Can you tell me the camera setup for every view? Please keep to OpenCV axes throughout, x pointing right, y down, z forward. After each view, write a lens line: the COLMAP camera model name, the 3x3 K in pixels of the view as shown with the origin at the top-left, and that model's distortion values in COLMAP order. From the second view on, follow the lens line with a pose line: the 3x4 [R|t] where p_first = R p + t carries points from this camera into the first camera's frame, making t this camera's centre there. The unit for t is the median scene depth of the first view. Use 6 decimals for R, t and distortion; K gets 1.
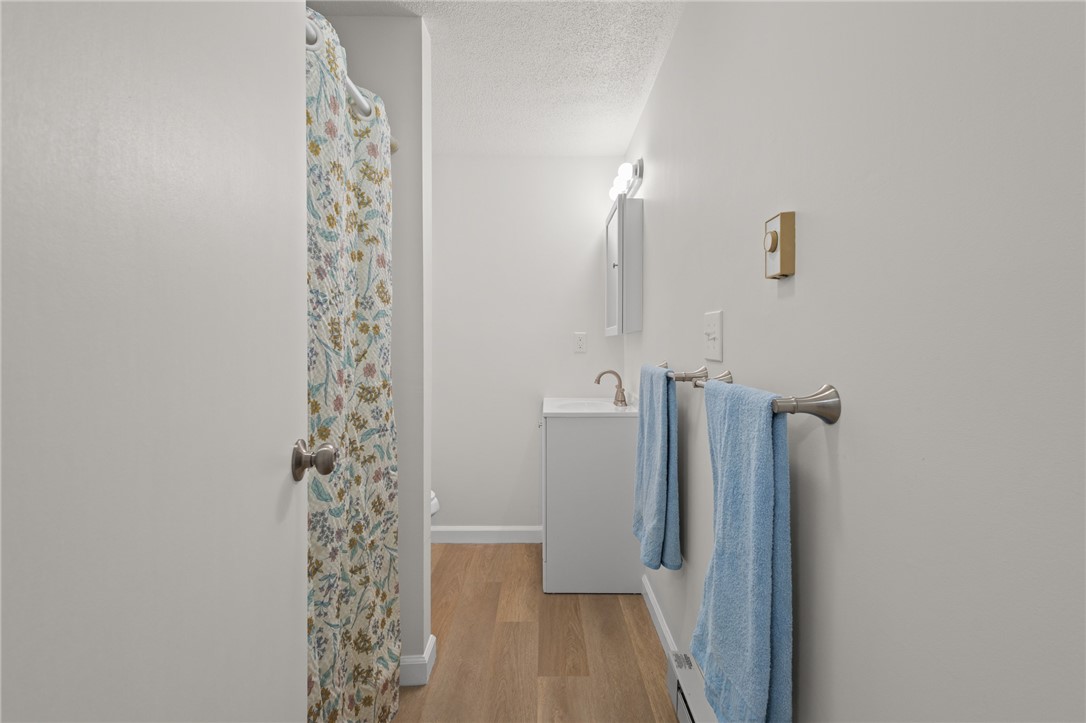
lens RADIAL K [[503.9, 0, 541.6], [0, 503.9, 356.0], [0, 0, 1]] dist [0.000305, -0.001195]
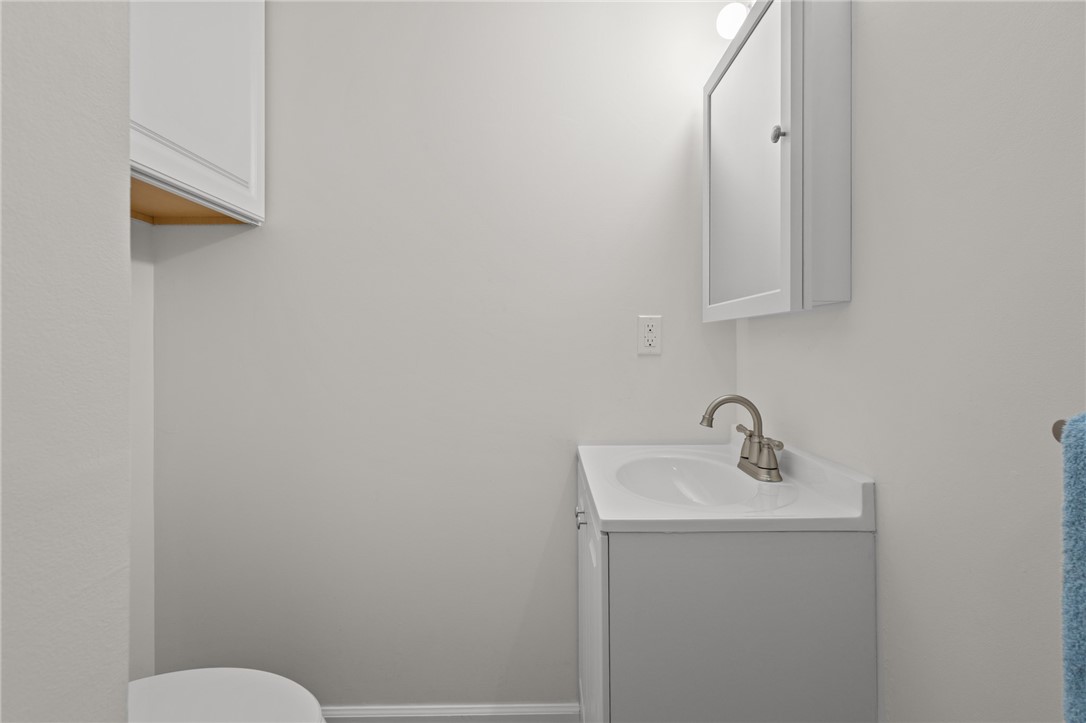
lens RADIAL K [[503.9, 0, 541.6], [0, 503.9, 356.0], [0, 0, 1]] dist [0.000305, -0.001195]
pose [[0.999987, -0.003067, -0.004149, -0.033748], [0.003069, 0.999995, 0.000398, -0.007723], [0.004148, -0.000411, 0.999991, 0.550236]]
